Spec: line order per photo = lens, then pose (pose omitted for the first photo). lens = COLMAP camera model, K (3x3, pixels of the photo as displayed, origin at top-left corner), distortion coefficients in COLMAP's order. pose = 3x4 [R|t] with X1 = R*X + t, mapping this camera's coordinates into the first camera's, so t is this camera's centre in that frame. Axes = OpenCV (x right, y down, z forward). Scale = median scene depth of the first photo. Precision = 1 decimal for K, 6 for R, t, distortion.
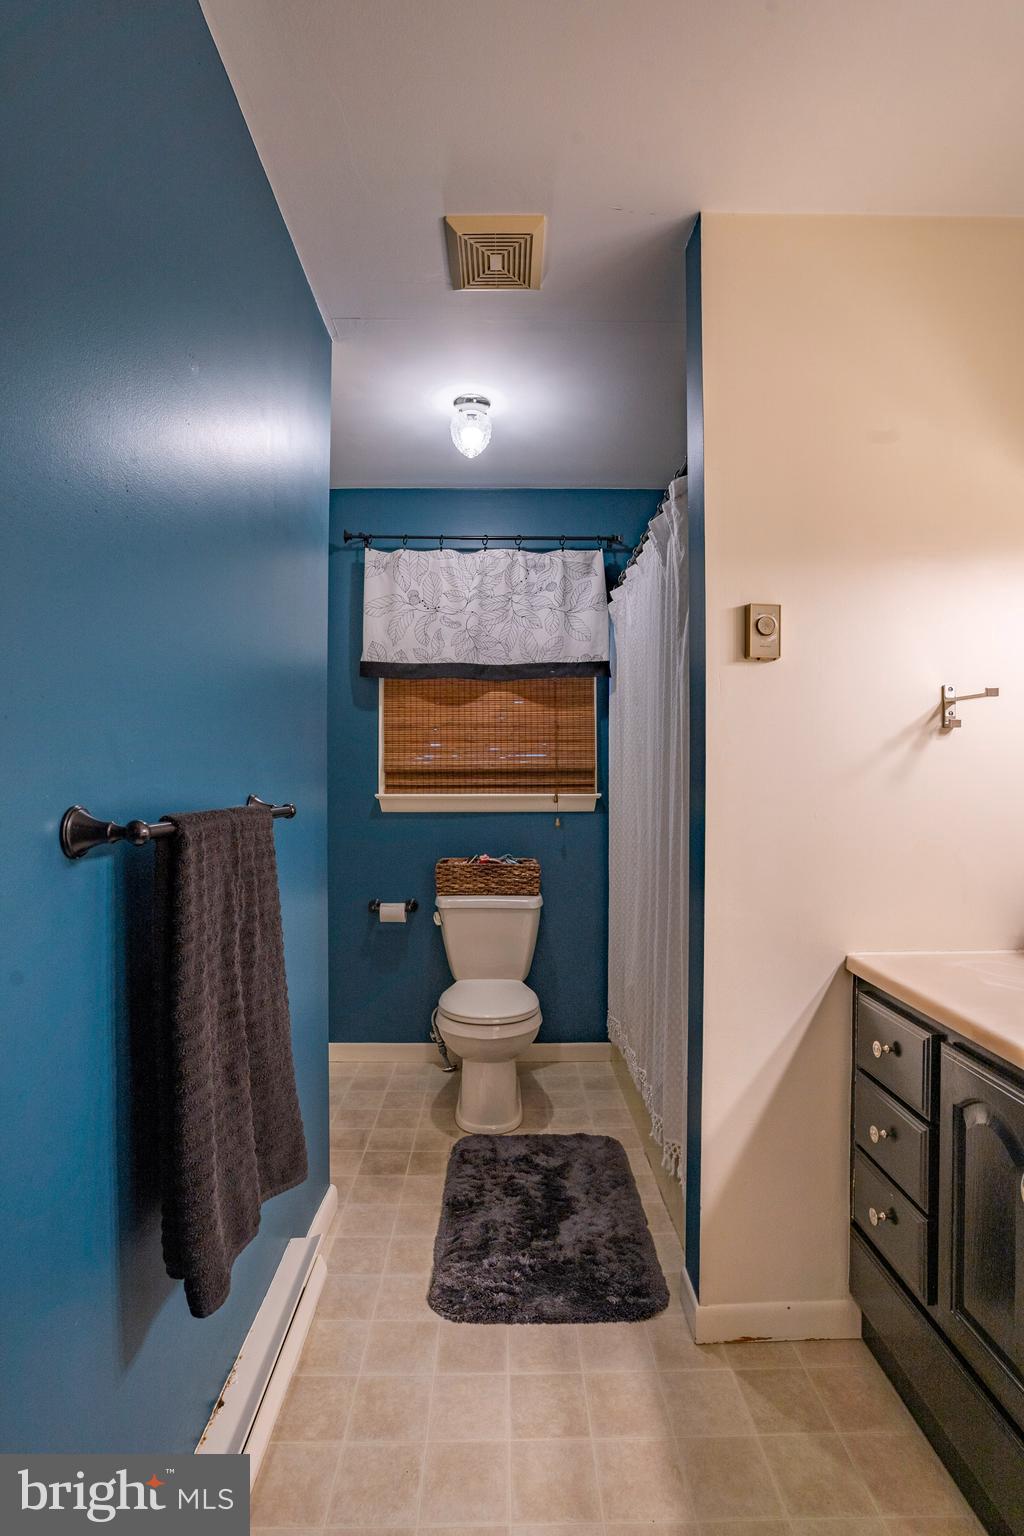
lens RADIAL K [[763.9, 0, 503.9], [0, 763.9, 772.6], [0, 0, 1]] dist [-0.059290, 0.024032]
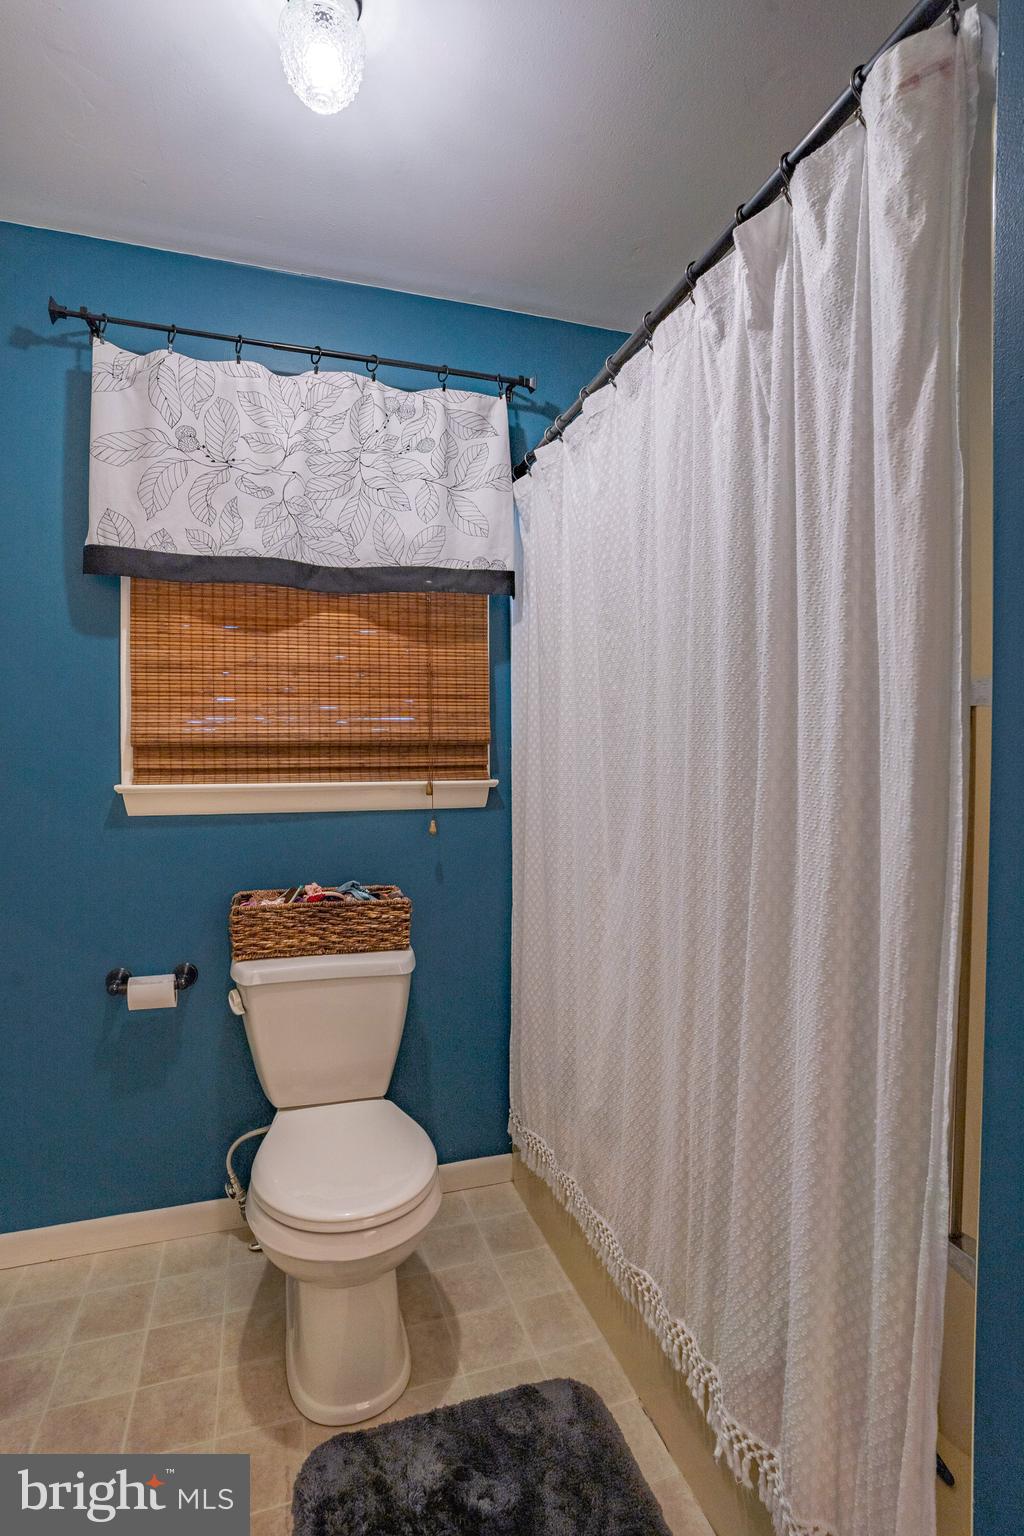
lens RADIAL K [[763.9, 0, 503.7], [0, 763.9, 765.4], [0, 0, 1]] dist [-0.059290, 0.024032]
pose [[0.954142, -0.006308, 0.299289, -0.061989], [-0.000623, 0.999734, 0.023057, 0.000722], [-0.299354, -0.022186, 0.953884, 0.390167]]
